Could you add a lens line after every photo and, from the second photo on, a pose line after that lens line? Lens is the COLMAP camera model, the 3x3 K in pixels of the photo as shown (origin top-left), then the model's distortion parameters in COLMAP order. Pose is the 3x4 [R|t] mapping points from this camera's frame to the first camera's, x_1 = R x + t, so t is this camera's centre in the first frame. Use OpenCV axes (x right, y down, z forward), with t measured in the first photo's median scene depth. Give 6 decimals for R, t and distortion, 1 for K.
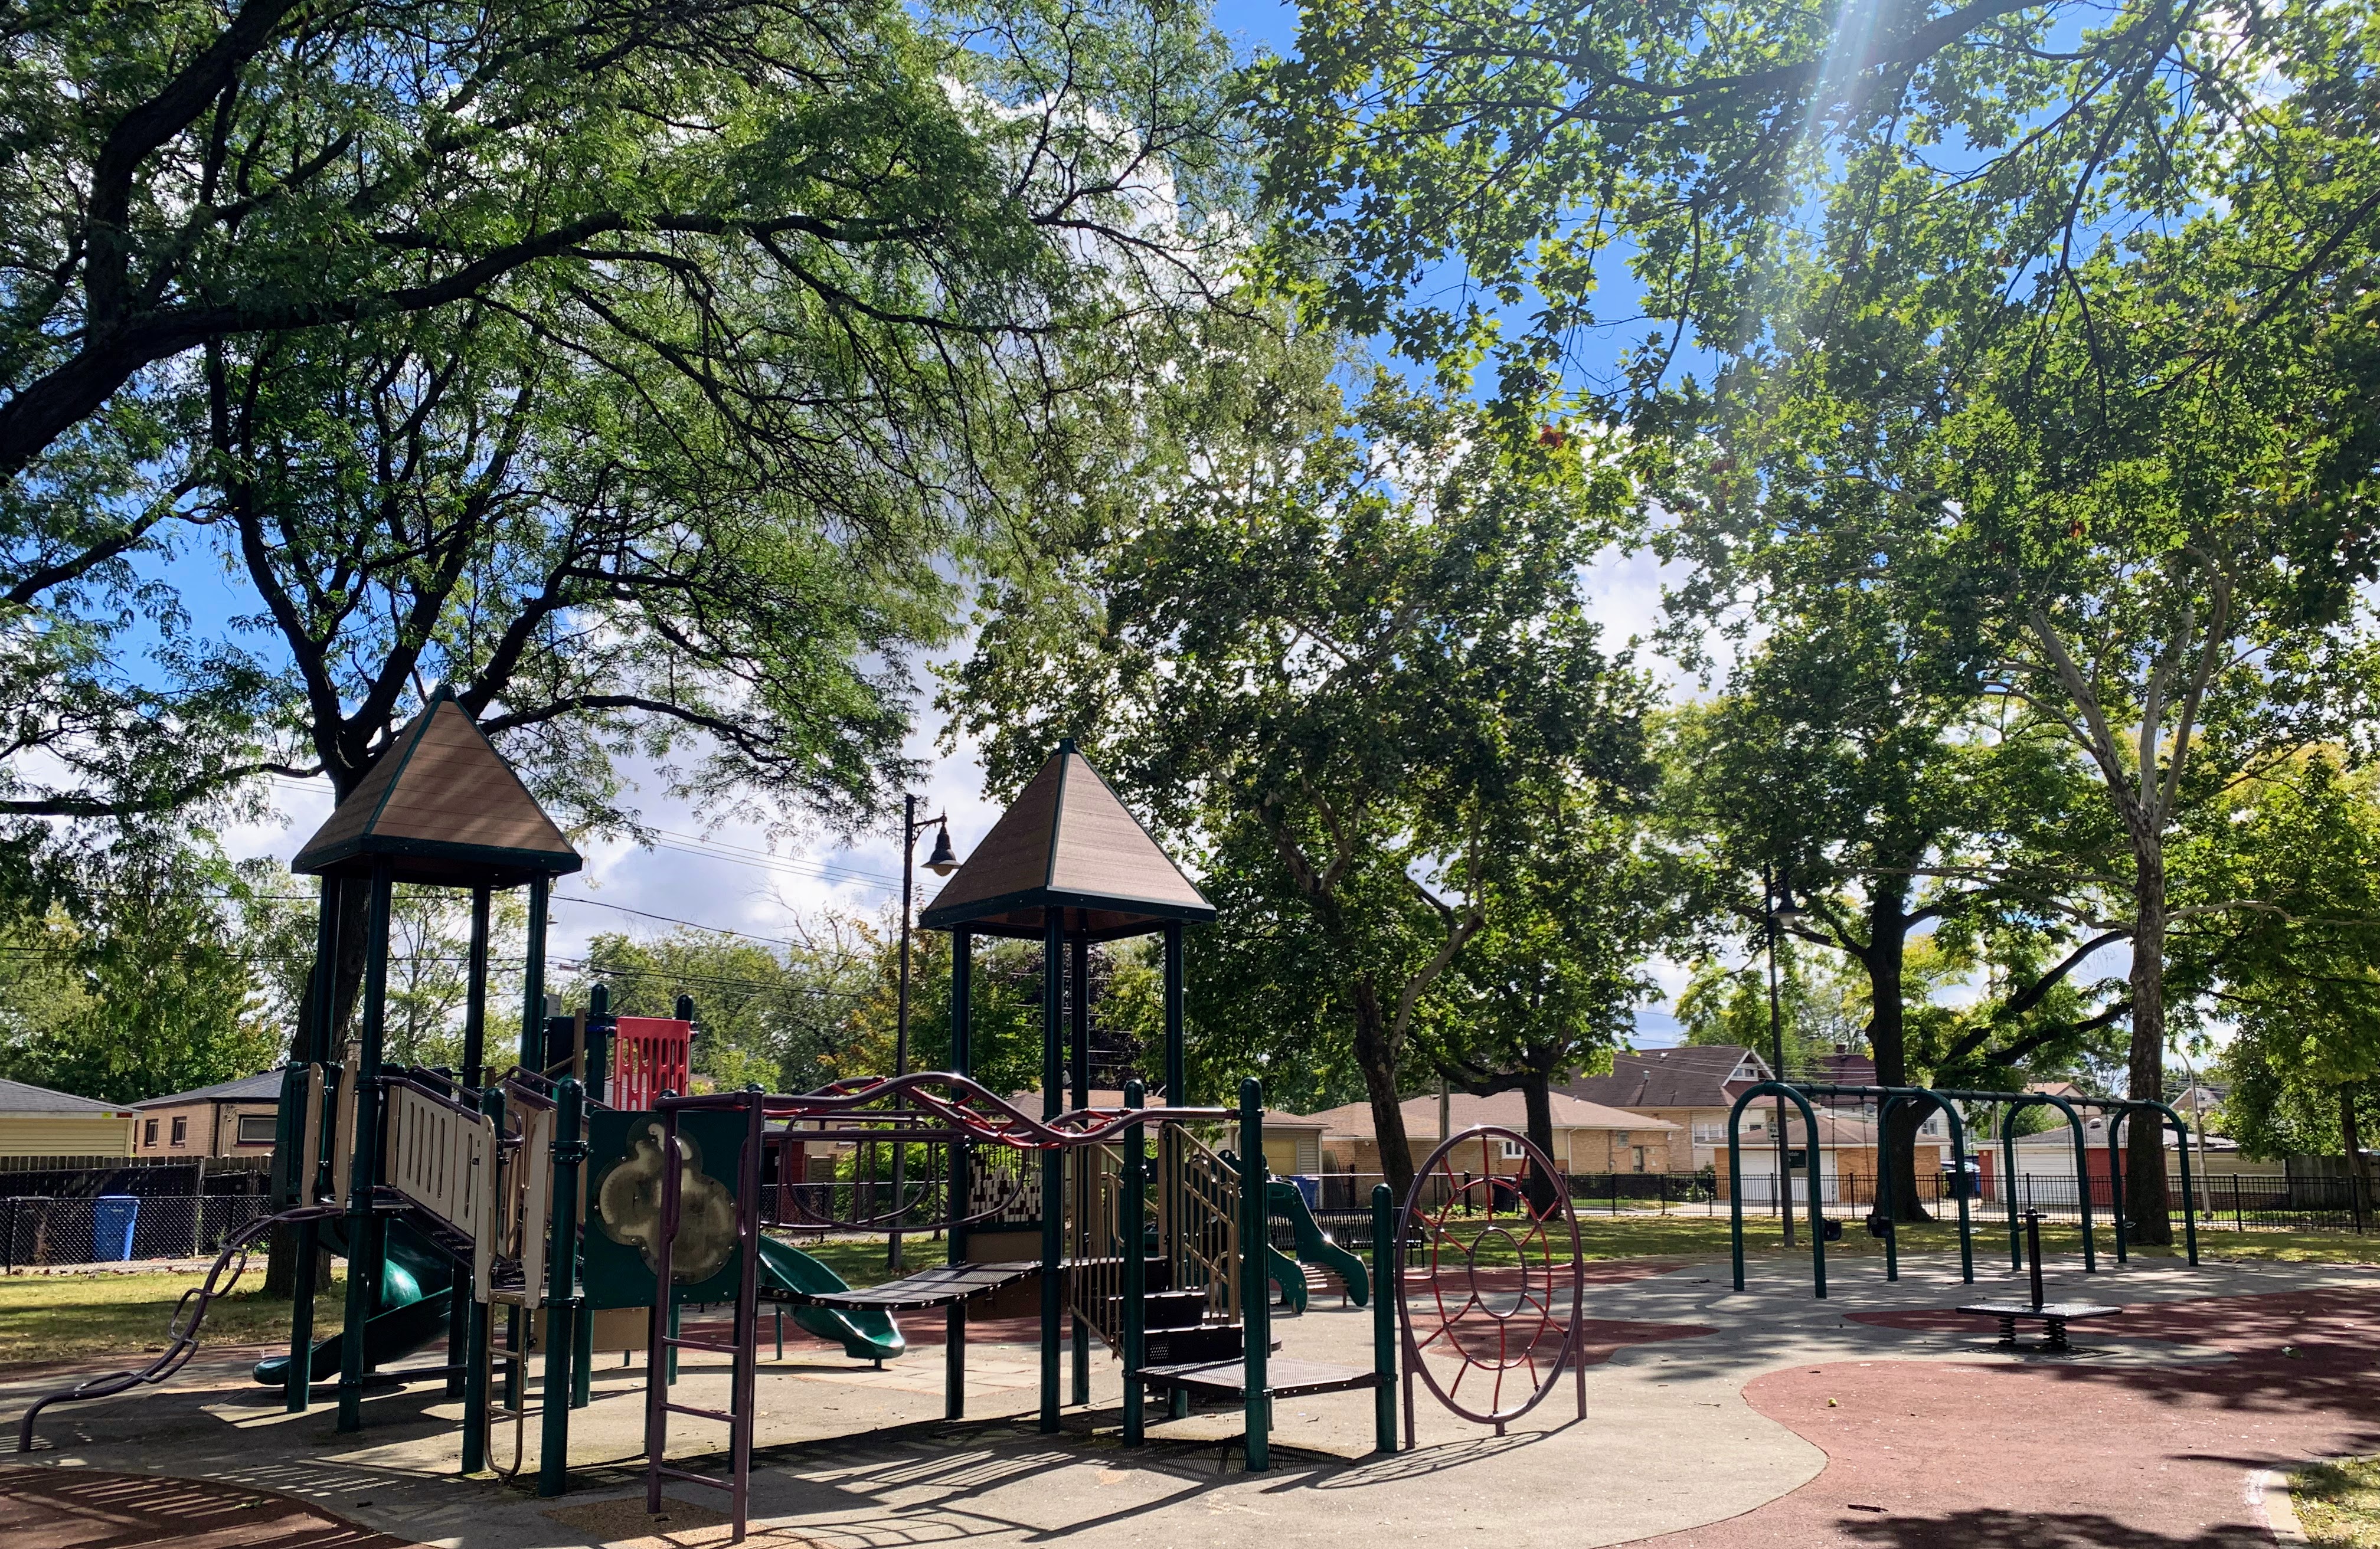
lens RADIAL K [[1868.4, 0, 1204.4], [0, 1868.4, 865.2], [0, 0, 1]] dist [-0.001739, -0.013764]
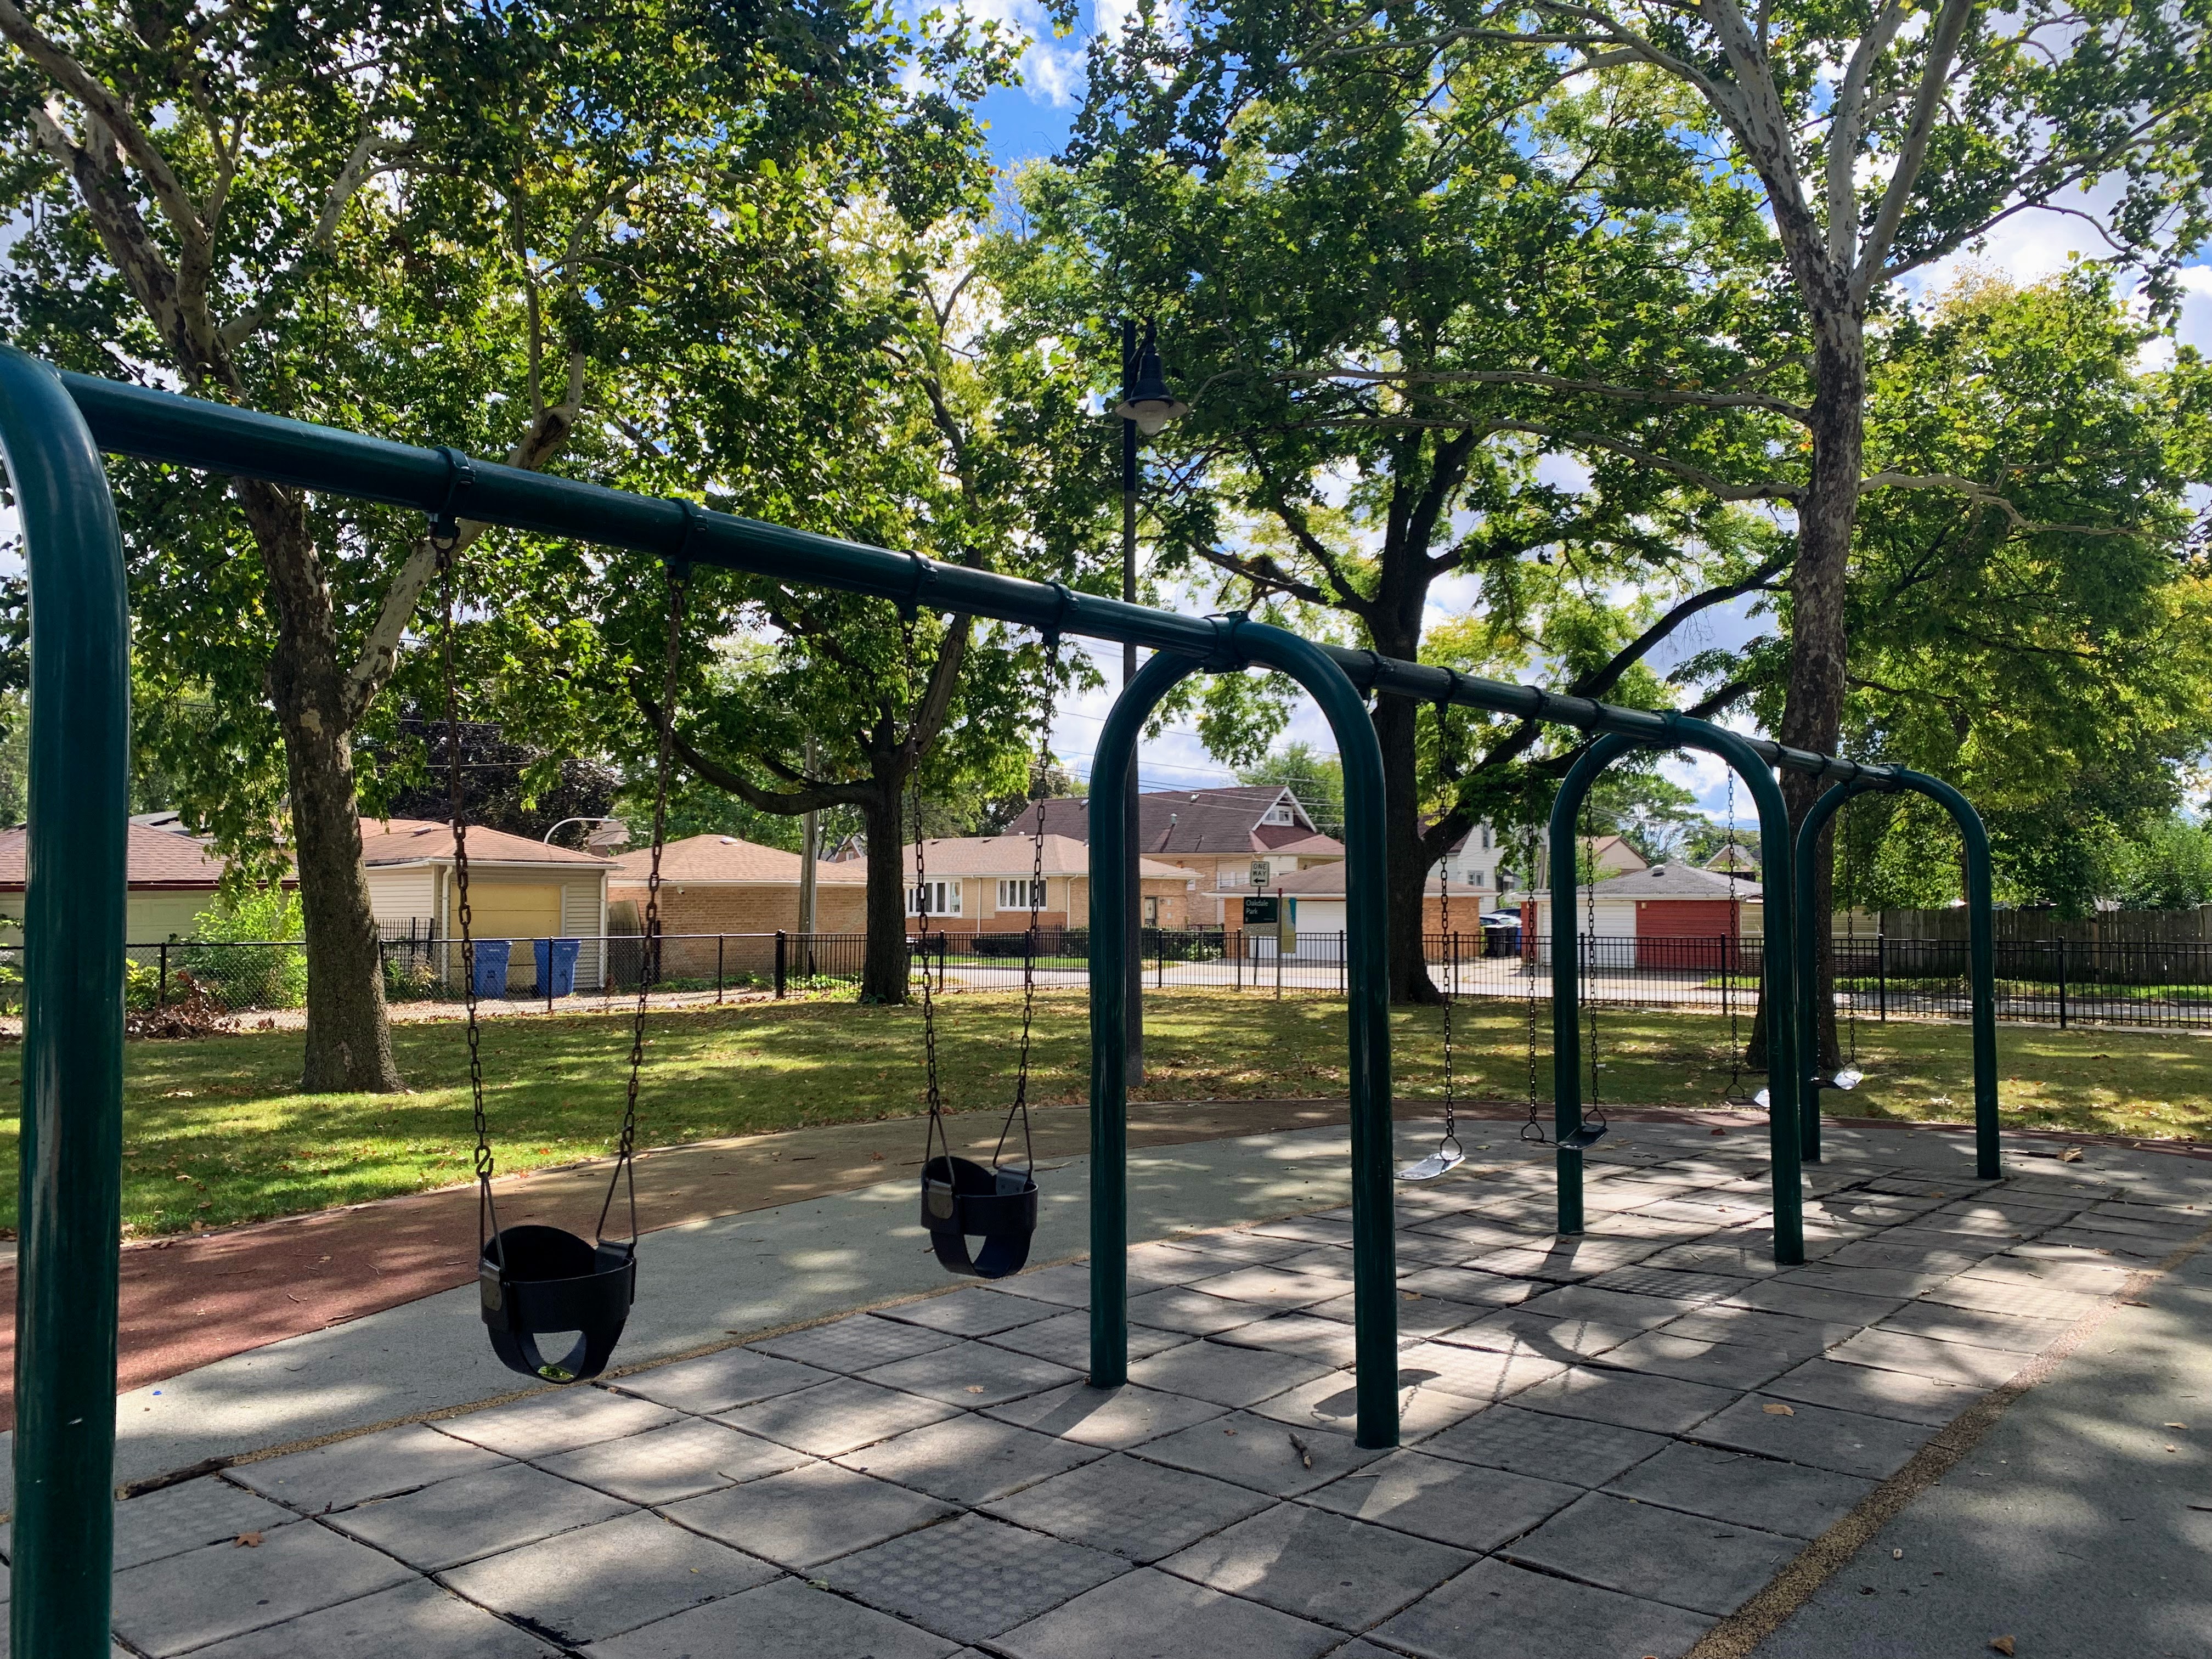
lens RADIAL K [[1730.3, 0, 1106.0], [0, 1730.3, 829.5], [0, 0, 1]] dist [0.058479, -0.100961]
pose [[0.989143, 0.010563, 0.146576, 0.283014], [-0.026322, 0.994018, 0.105993, 0.104333], [-0.144579, -0.108701, 0.983504, 0.652506]]
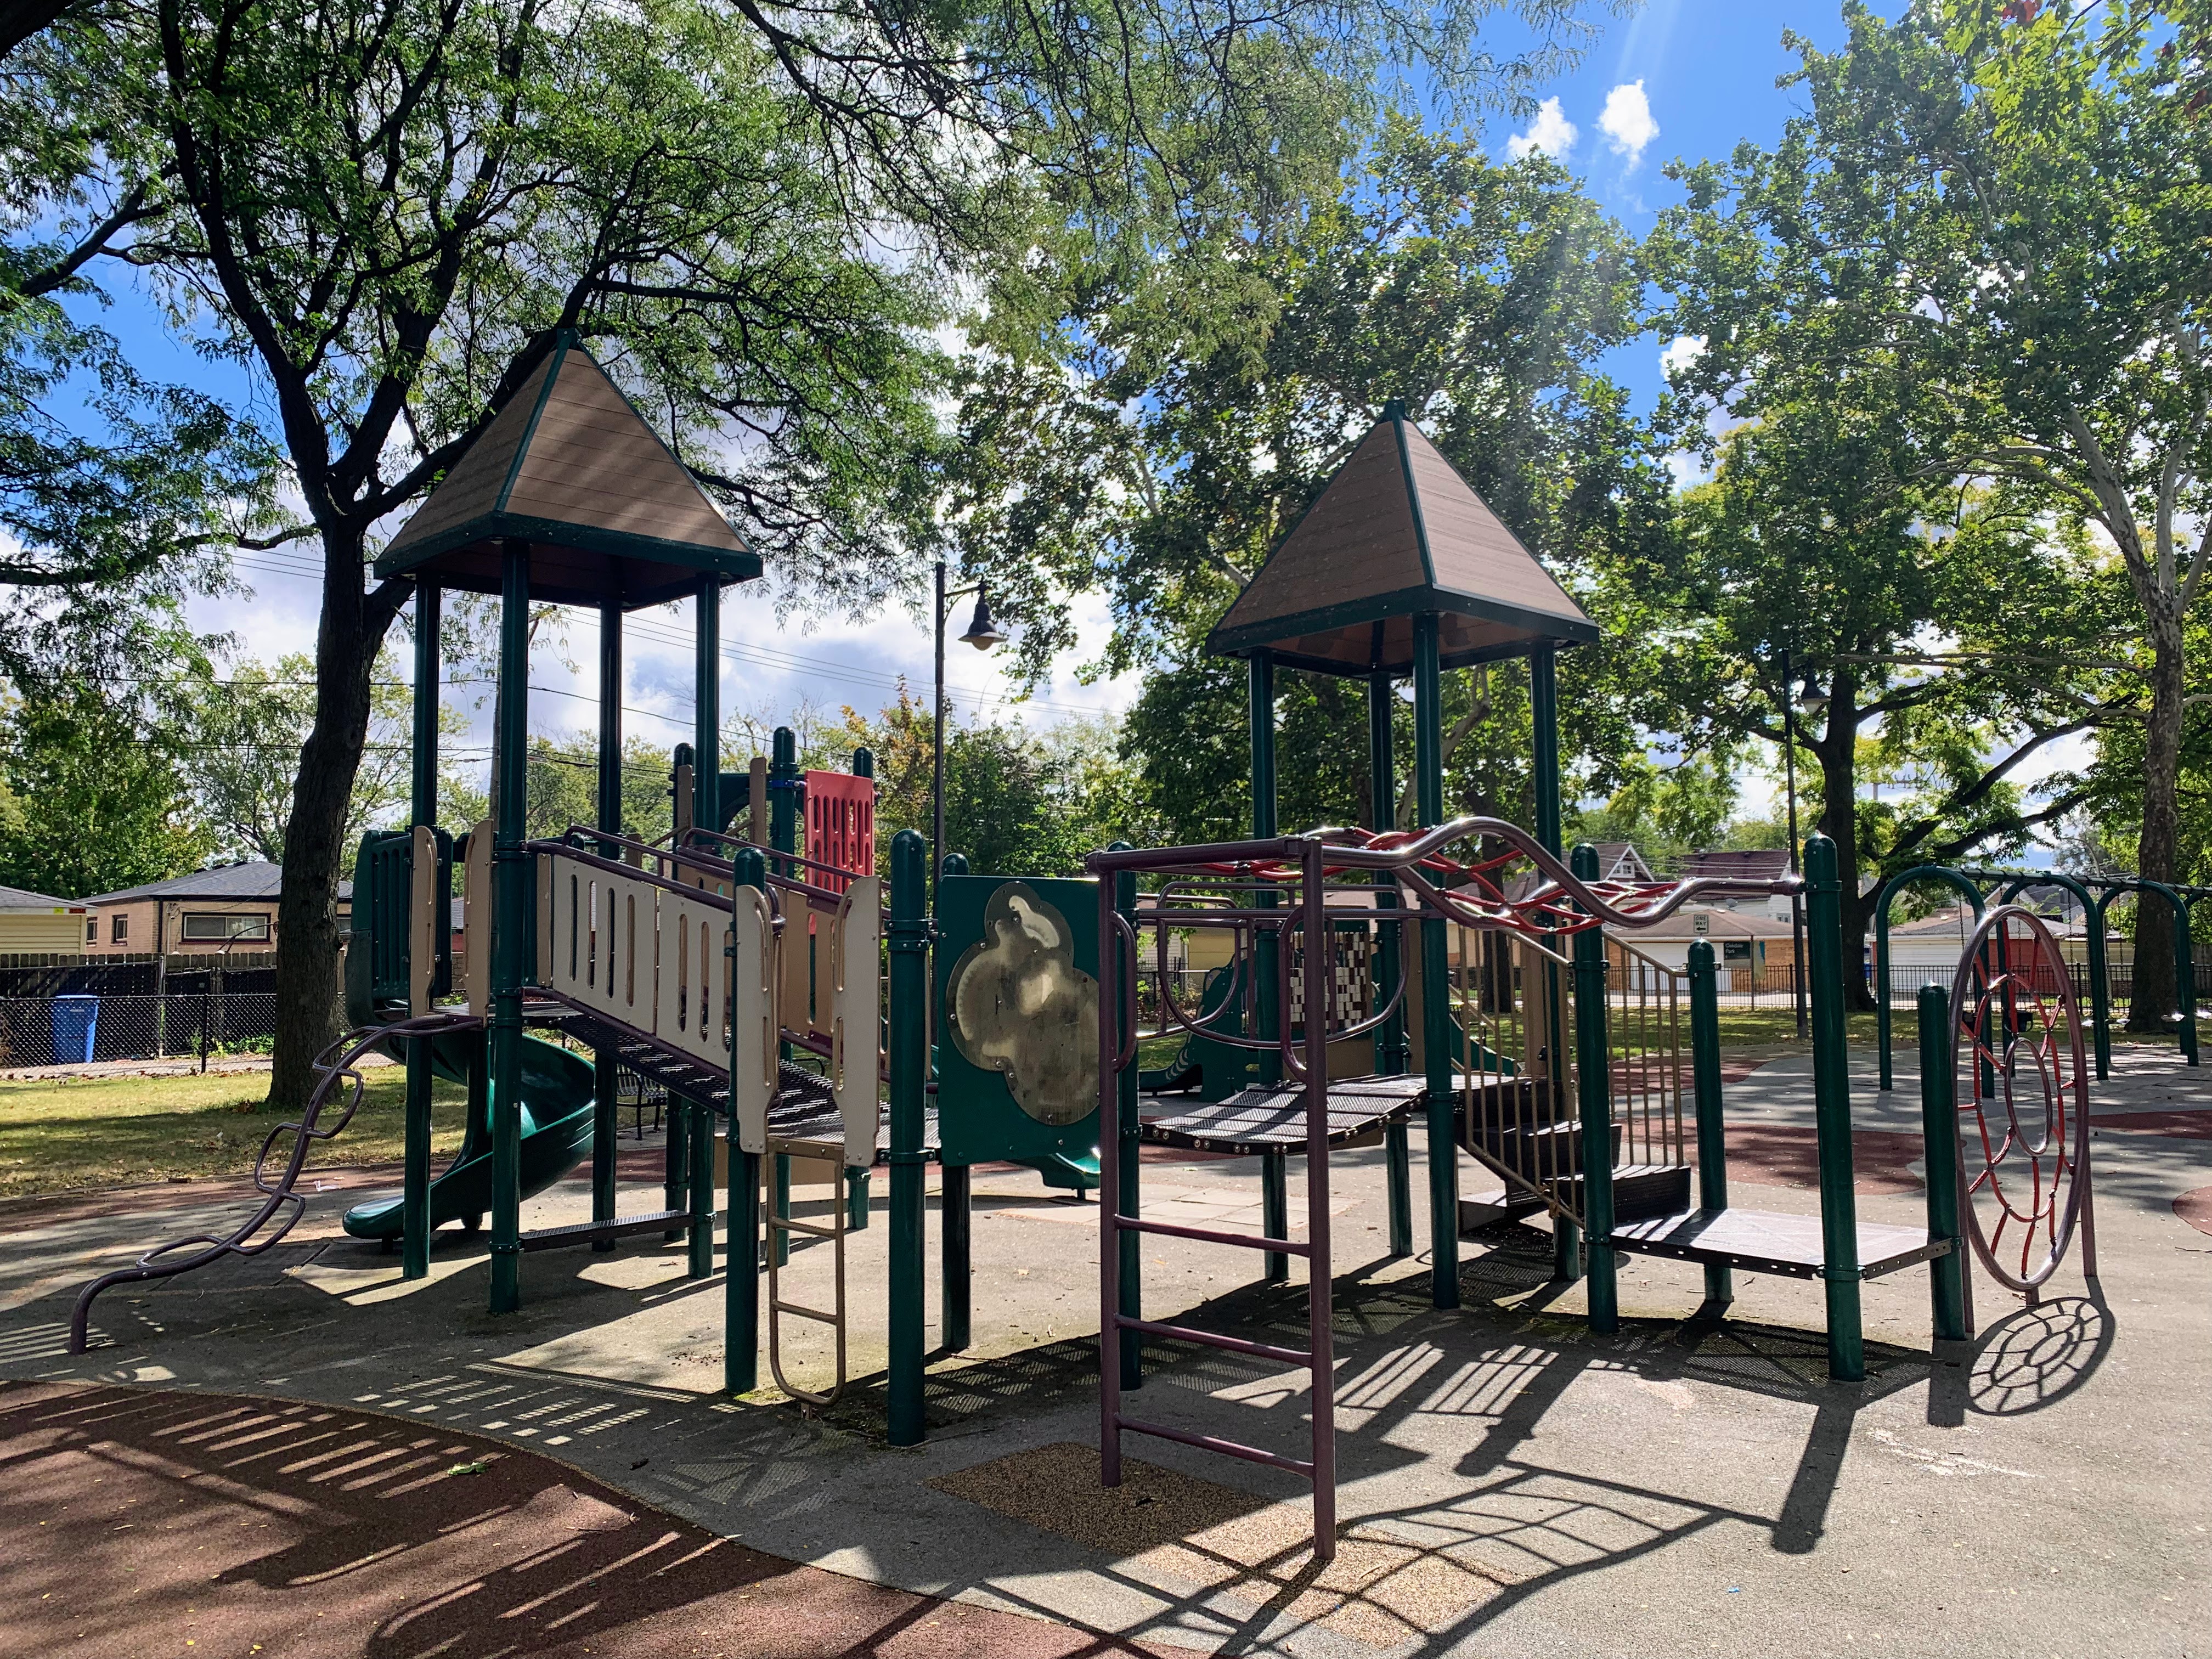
lens RADIAL K [[1730.3, 0, 1106.0], [0, 1730.3, 829.5], [0, 0, 1]] dist [0.058479, -0.100961]
pose [[0.999641, -0.001350, 0.026775, -0.092143], [-0.000920, 0.996415, 0.084591, 0.019865], [-0.026794, -0.084585, 0.996056, 0.120796]]
